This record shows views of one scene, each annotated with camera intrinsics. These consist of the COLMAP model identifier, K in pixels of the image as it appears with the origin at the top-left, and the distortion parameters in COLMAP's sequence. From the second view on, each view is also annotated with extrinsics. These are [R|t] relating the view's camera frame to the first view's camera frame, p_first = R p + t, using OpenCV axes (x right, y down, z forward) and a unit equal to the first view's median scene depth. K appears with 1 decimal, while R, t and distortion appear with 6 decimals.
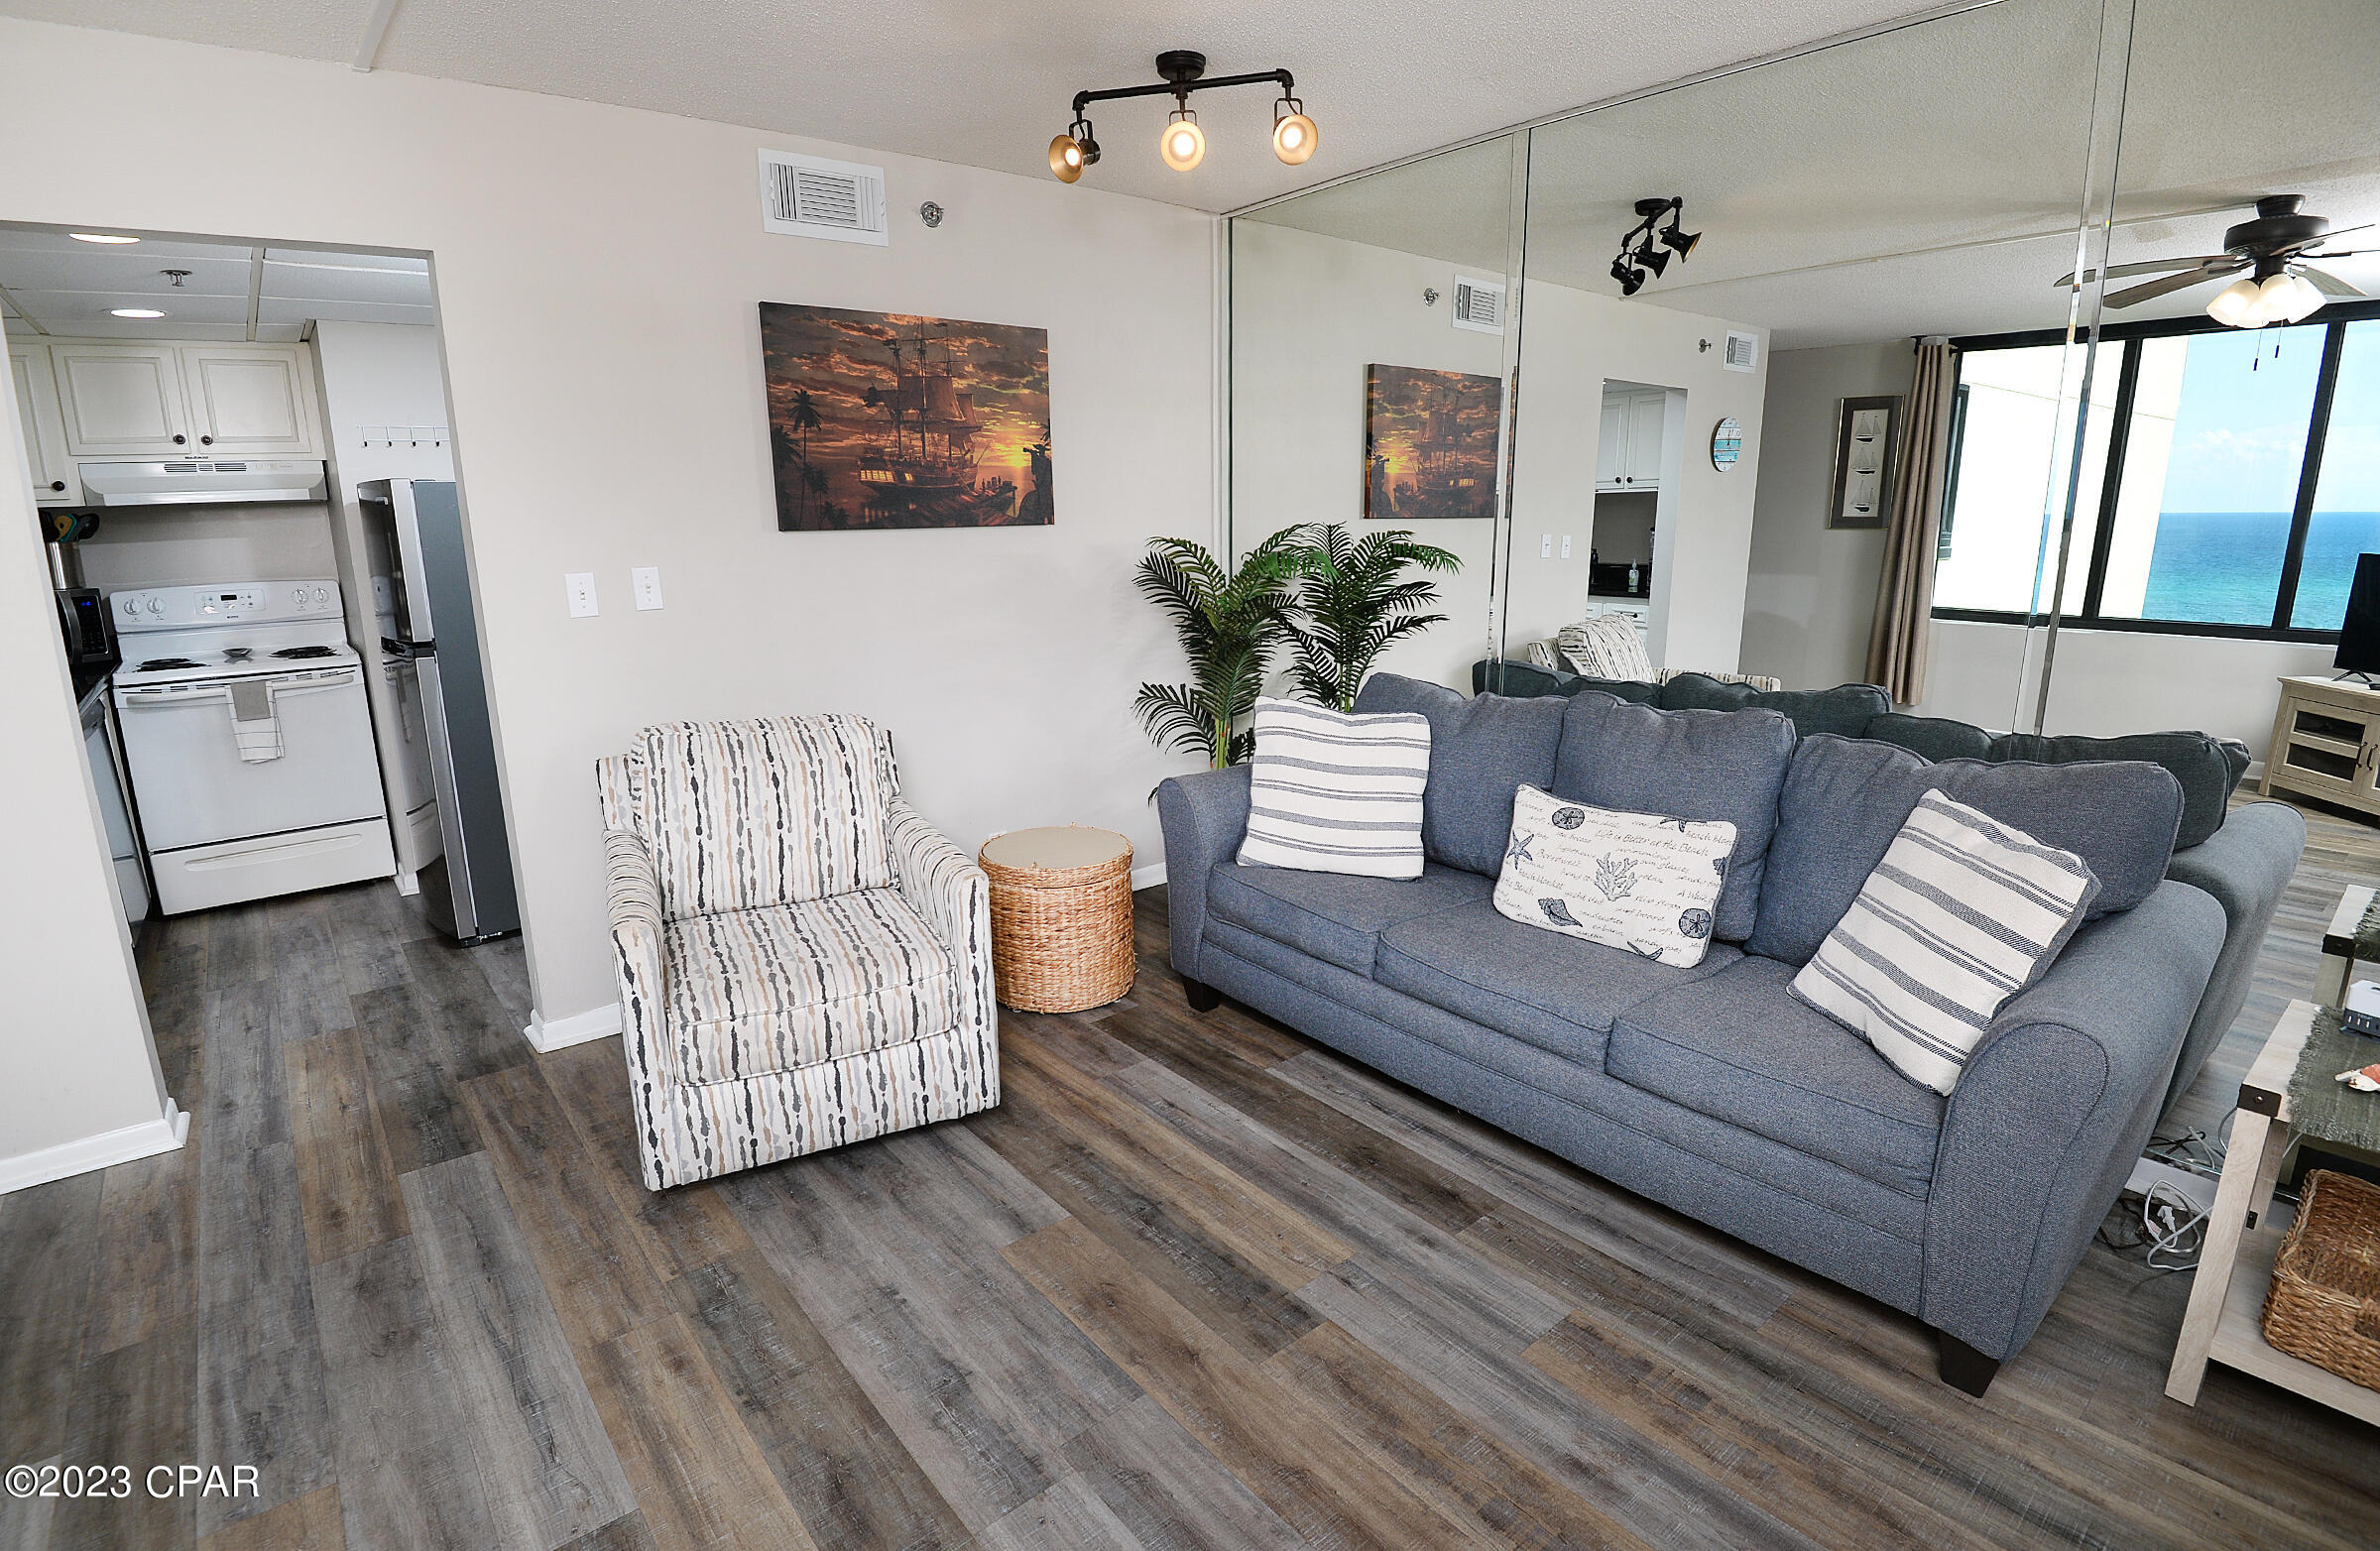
lens RADIAL K [[1126.2, 0, 1188.4], [0, 1126.2, 767.9], [0, 0, 1]] dist [-0.013215, -0.022522]
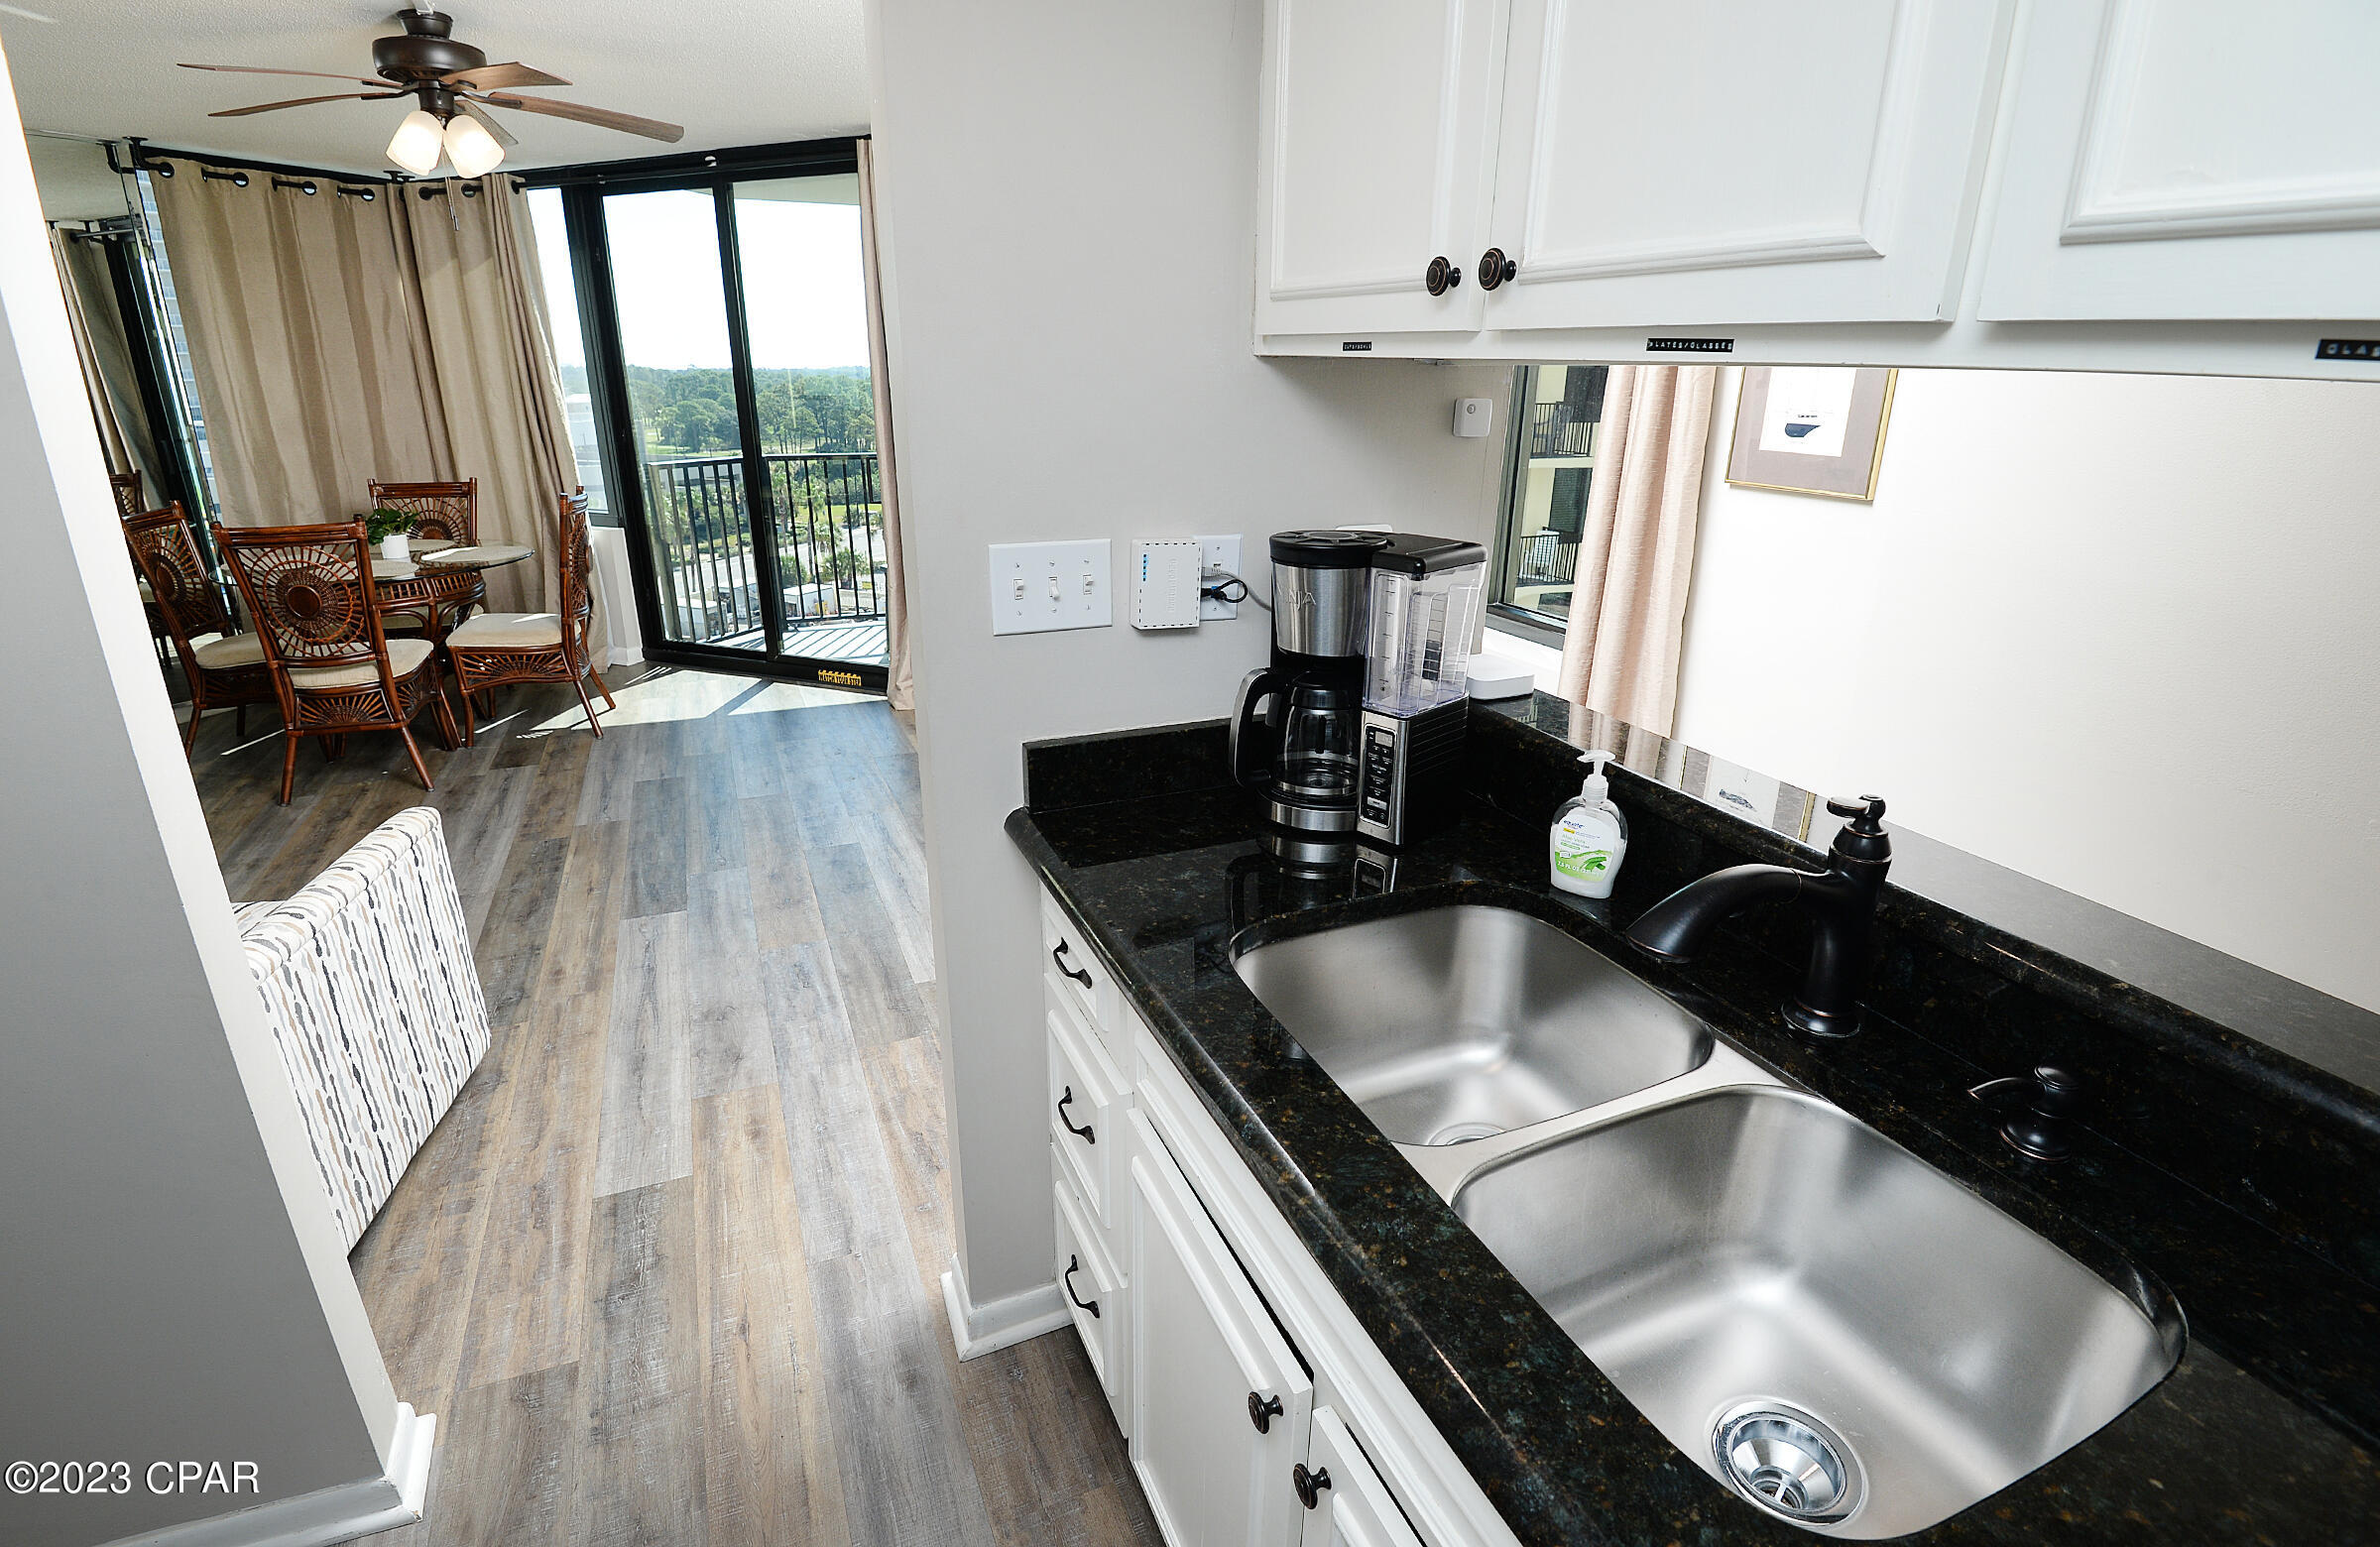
lens RADIAL K [[1126.2, 0, 1188.4], [0, 1126.2, 765.9], [0, 0, 1]] dist [-0.013215, -0.022522]
pose [[-0.957073, -0.082488, 0.277862, -1.017251], [0.081133, 0.844083, 0.530038, -0.263560], [-0.278260, 0.529829, -0.801157, 1.109888]]
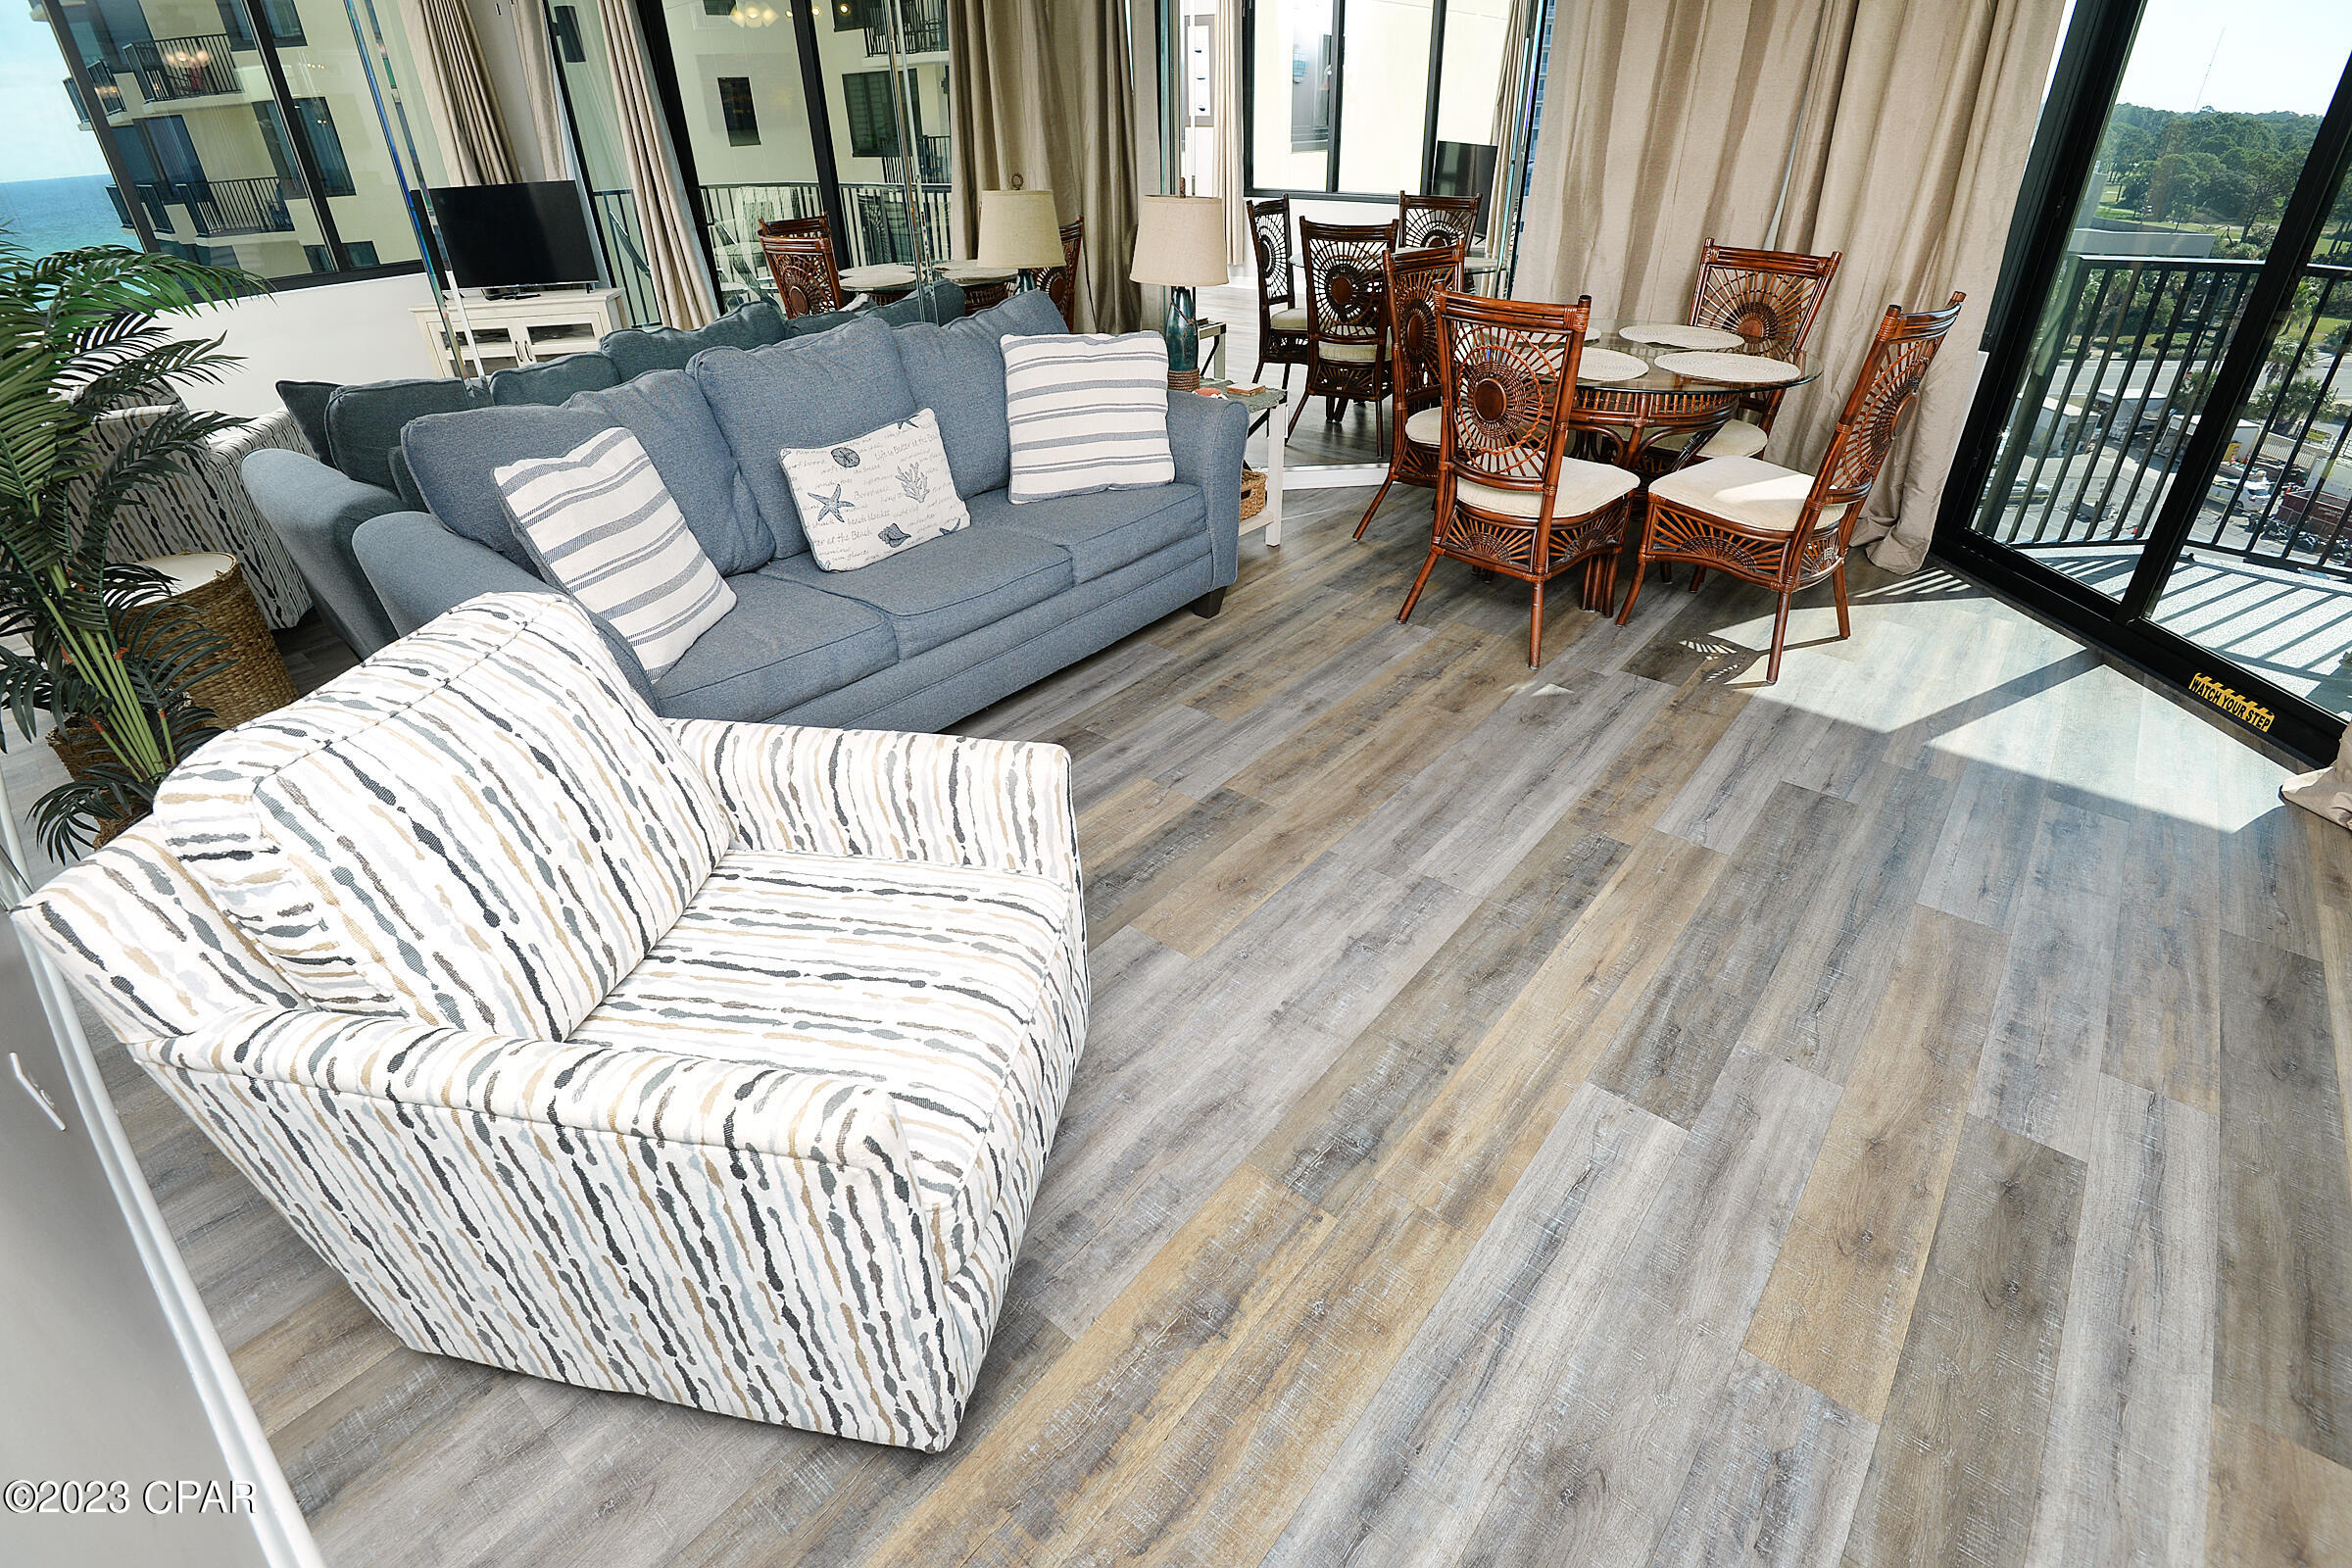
lens RADIAL K [[1108.1, 0, 1167.4], [0, 1108.1, 769.7], [0, 0, 1]] dist [-0.025833, -0.011952]
pose [[-0.179632, -0.494774, 0.850253, -0.643458], [0.248118, 0.813581, 0.525854, -0.161163], [-0.951929, 0.305424, -0.023383, 0.696738]]
